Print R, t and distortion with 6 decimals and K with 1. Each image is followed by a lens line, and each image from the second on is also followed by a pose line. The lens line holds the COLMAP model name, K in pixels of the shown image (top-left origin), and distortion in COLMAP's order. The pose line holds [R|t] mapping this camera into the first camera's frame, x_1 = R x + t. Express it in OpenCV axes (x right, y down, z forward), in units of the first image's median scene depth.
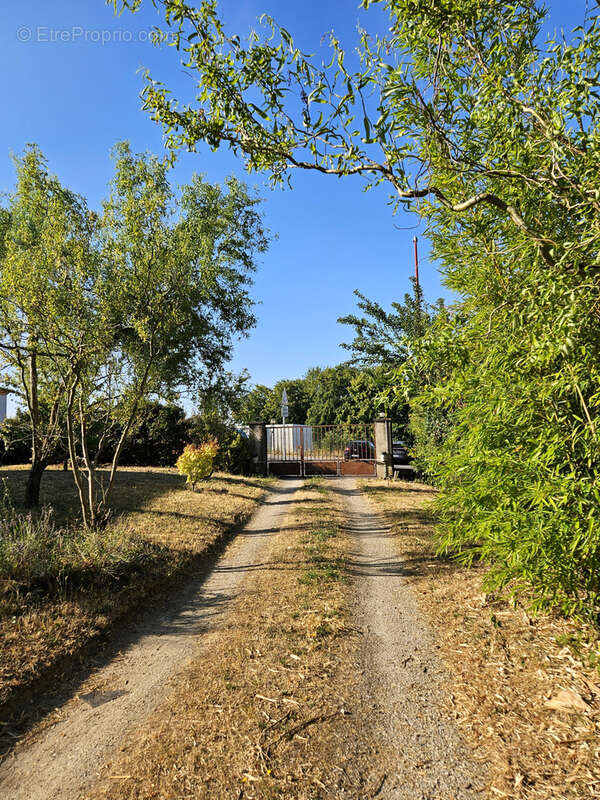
lens RADIAL K [[576.7, 0, 311.4], [0, 576.7, 380.7], [0, 0, 1]] dist [0.008329, 0.000201]
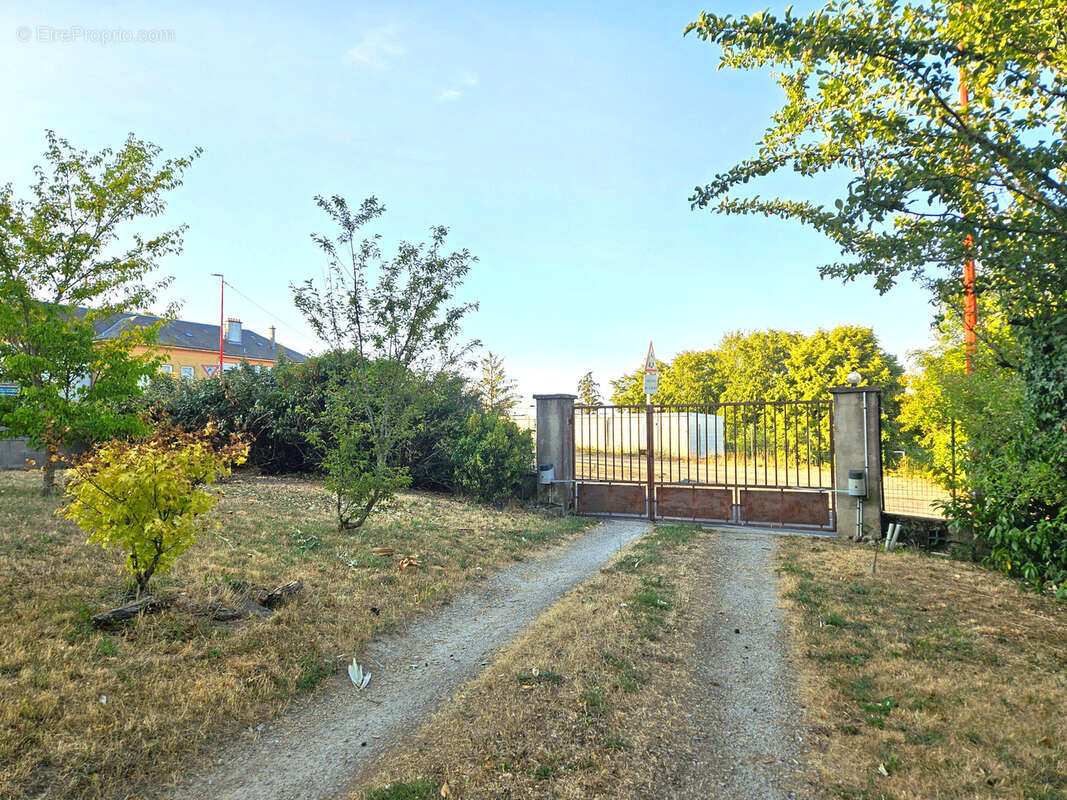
lens RADIAL K [[723.6, 0, 496.4], [0, 723.6, 402.7], [0, 0, 1]] dist [0.037627, 0.000357]
pose [[0.949604, 0.014196, -0.313129, 0.048427], [0.004262, 0.998297, 0.058185, 0.046550], [0.313422, -0.056587, 0.947926, 0.458833]]
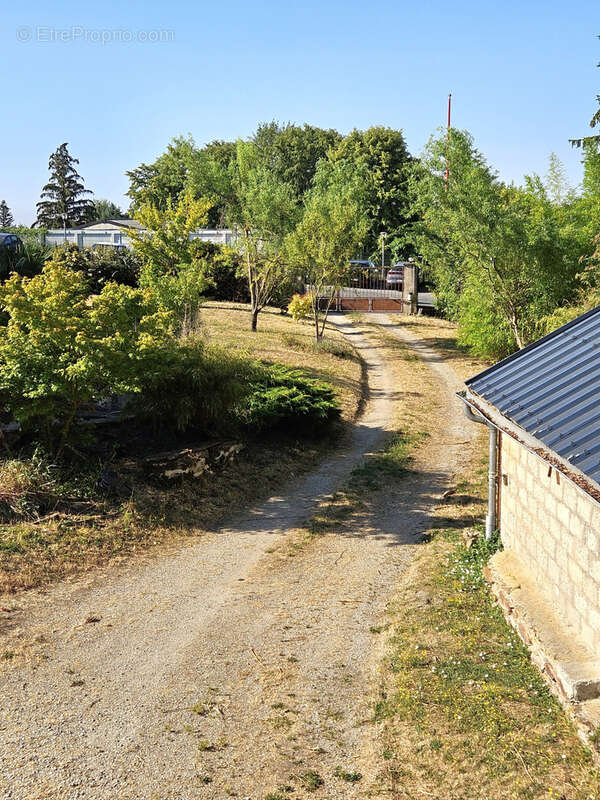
lens RADIAL K [[1096.8, 0, 300.0], [0, 1096.8, 400.0], [0, 0, 1]] dist [0.083303, -0.020709]
pose [[0.996300, 0.017250, 0.084195, -0.276595], [-0.038669, 0.964863, 0.259892, -0.231327], [-0.076754, -0.262186, 0.961960, -1.159235]]
